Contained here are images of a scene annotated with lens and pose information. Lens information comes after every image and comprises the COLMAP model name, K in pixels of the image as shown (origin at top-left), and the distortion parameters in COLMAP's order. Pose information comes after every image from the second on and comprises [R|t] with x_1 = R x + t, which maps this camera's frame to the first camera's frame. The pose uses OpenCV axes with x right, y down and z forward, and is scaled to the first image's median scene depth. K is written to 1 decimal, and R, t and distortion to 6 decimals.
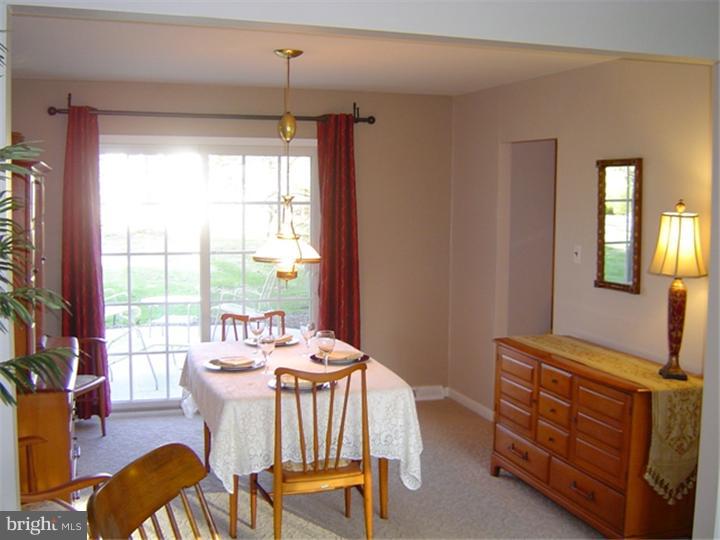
lens RADIAL K [[840.1, 0, 360.0], [0, 840.1, 270.0], [0, 0, 1]] dist [-0.149488, -0.012986]
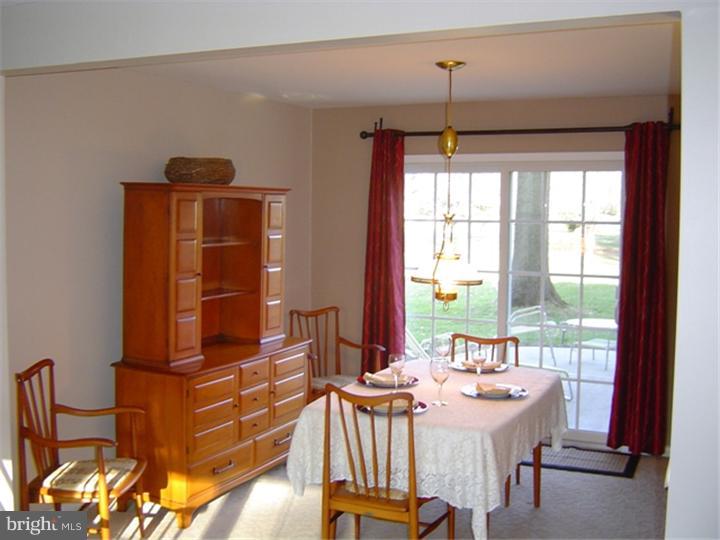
lens RADIAL K [[840.1, 0, 360.0], [0, 840.1, 270.0], [0, 0, 1]] dist [-0.149488, -0.012986]
pose [[0.727093, 0.044466, -0.685098, 0.502356], [-0.058698, 0.998273, 0.002497, -0.020864], [0.684026, 0.038398, 0.728447, 0.234492]]
